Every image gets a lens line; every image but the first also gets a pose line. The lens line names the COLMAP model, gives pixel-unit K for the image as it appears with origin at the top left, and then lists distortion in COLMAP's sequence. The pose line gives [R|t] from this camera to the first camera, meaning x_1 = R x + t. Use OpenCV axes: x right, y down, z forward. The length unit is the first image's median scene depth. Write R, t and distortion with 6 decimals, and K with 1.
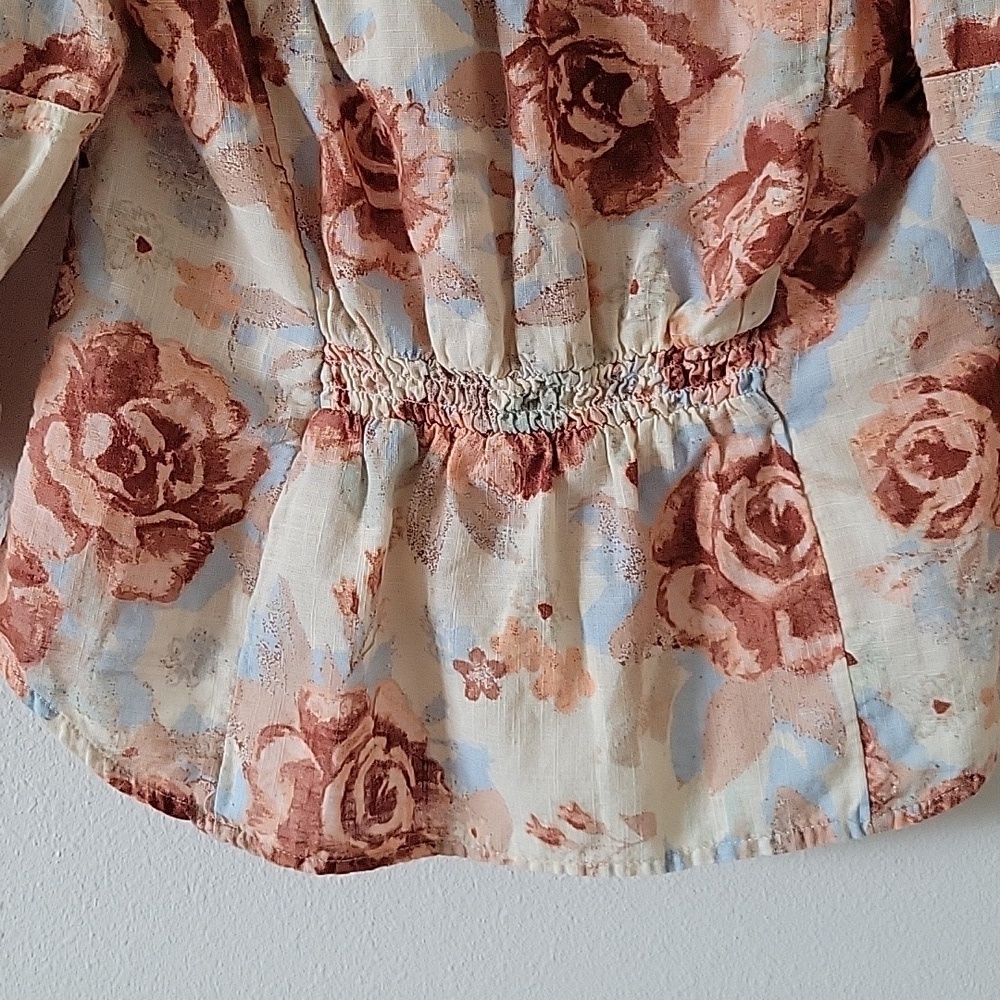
lens RADIAL K [[1569.2, 0, 529.3], [0, 1569.2, 500.1], [0, 0, 1]] dist [-0.009544, 0.039392]
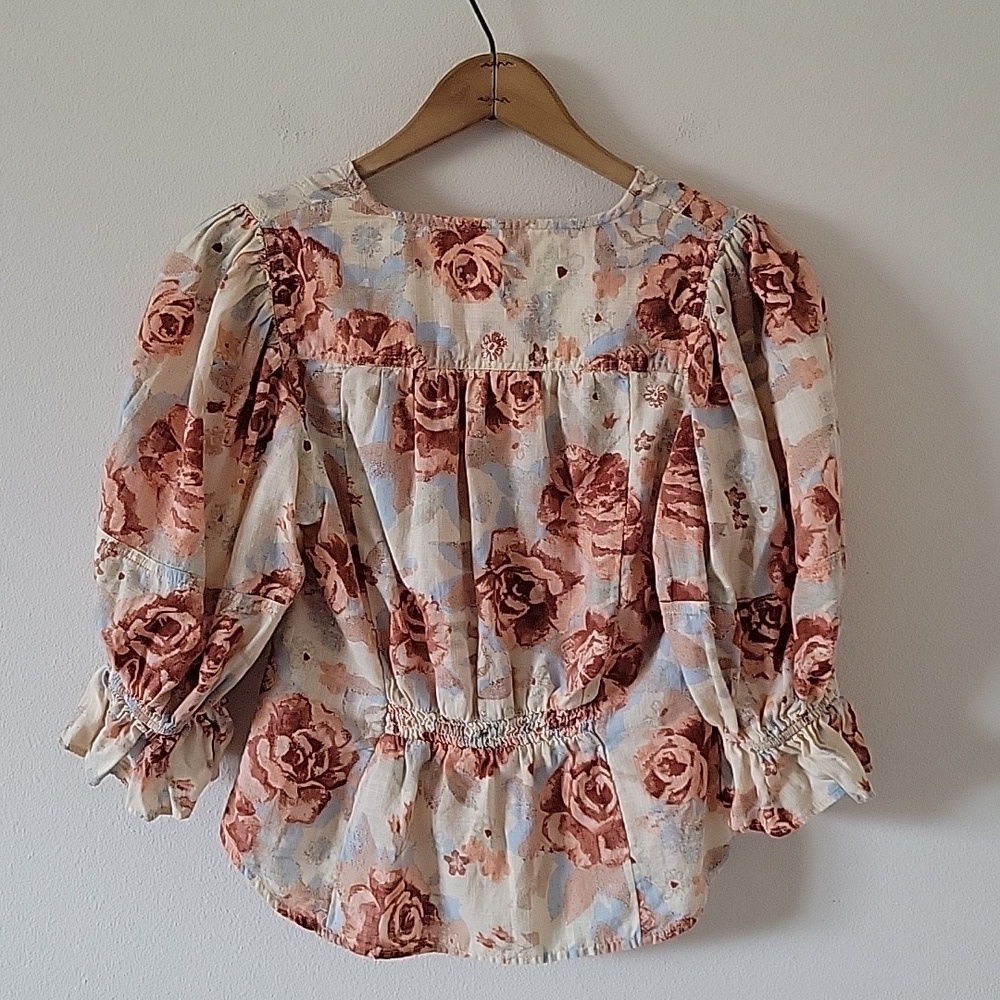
lens RADIAL K [[1569.2, 0, 529.3], [0, 1569.2, 500.1], [0, 0, 1]] dist [-0.009544, 0.039392]
pose [[0.999648, 0.026323, -0.003315, 0.060949], [-0.026522, 0.994766, -0.098678, -0.169221], [0.000700, 0.098731, 0.995114, -1.149490]]
